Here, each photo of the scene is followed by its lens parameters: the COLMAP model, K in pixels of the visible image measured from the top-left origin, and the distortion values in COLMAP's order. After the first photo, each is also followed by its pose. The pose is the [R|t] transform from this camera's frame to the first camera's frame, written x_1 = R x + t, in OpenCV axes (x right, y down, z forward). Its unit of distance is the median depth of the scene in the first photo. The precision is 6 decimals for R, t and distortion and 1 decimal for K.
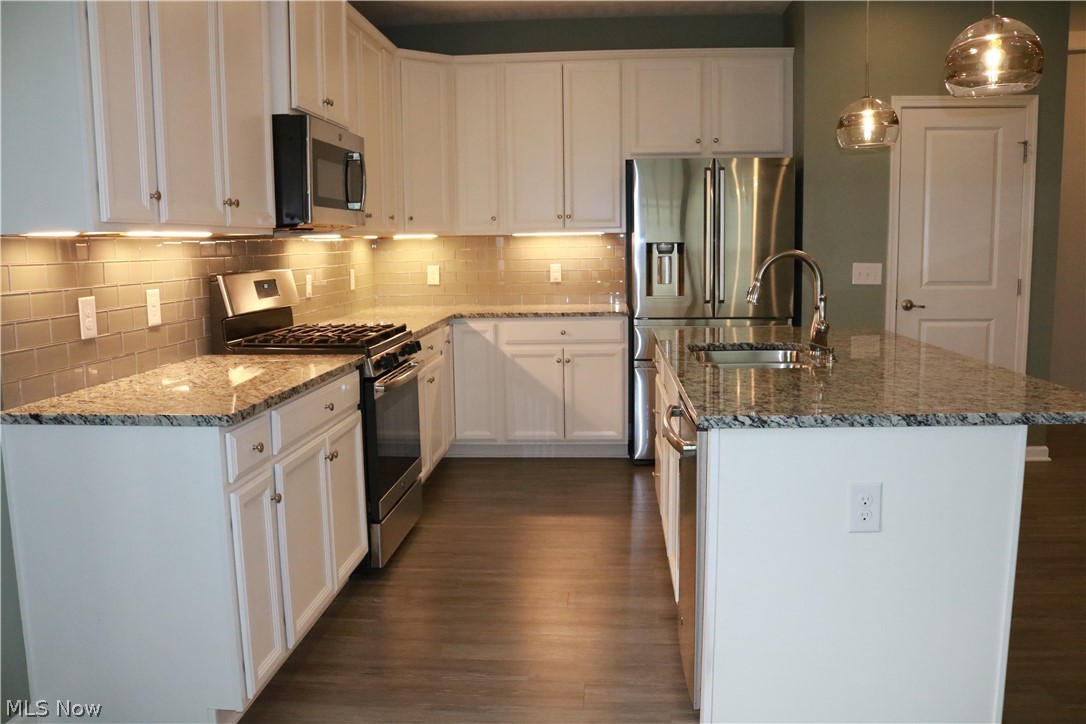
lens RADIAL K [[884.9, 0, 538.9], [0, 884.9, 374.7], [0, 0, 1]] dist [-0.149409, 0.096305]
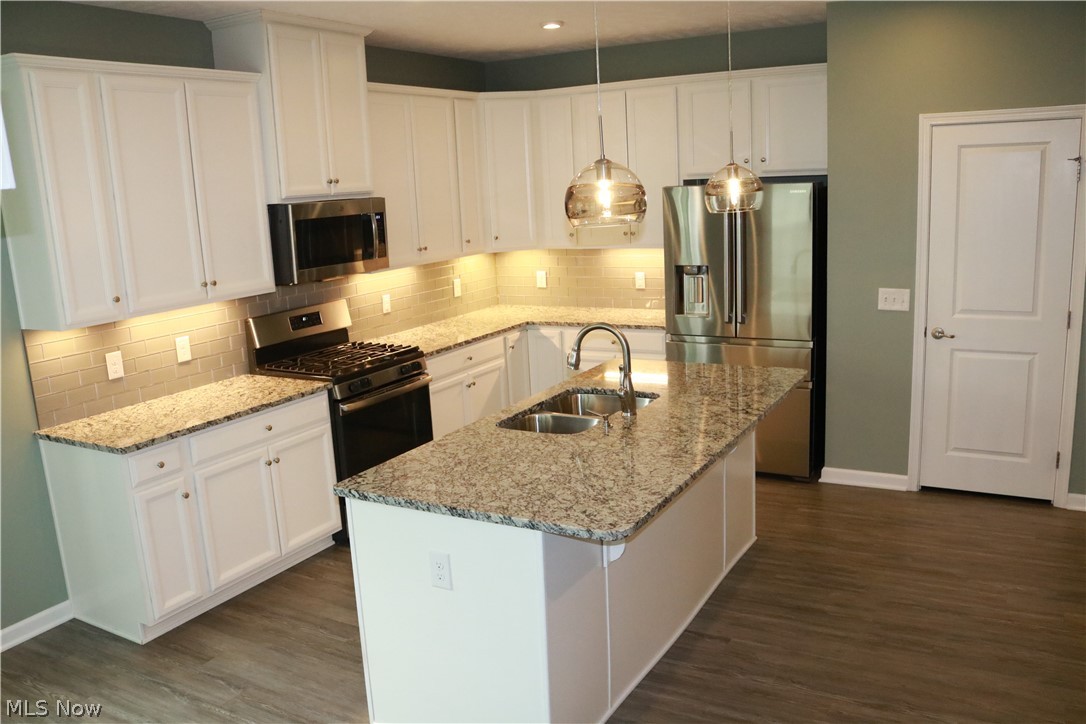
lens RADIAL K [[884.9, 0, 538.9], [0, 884.9, 374.7], [0, 0, 1]] dist [-0.149409, 0.096305]
pose [[0.902409, 0.062741, -0.426288, 0.652253], [-0.026637, 0.995573, 0.090140, -0.162771], [0.430056, -0.069988, 0.900085, -0.067393]]
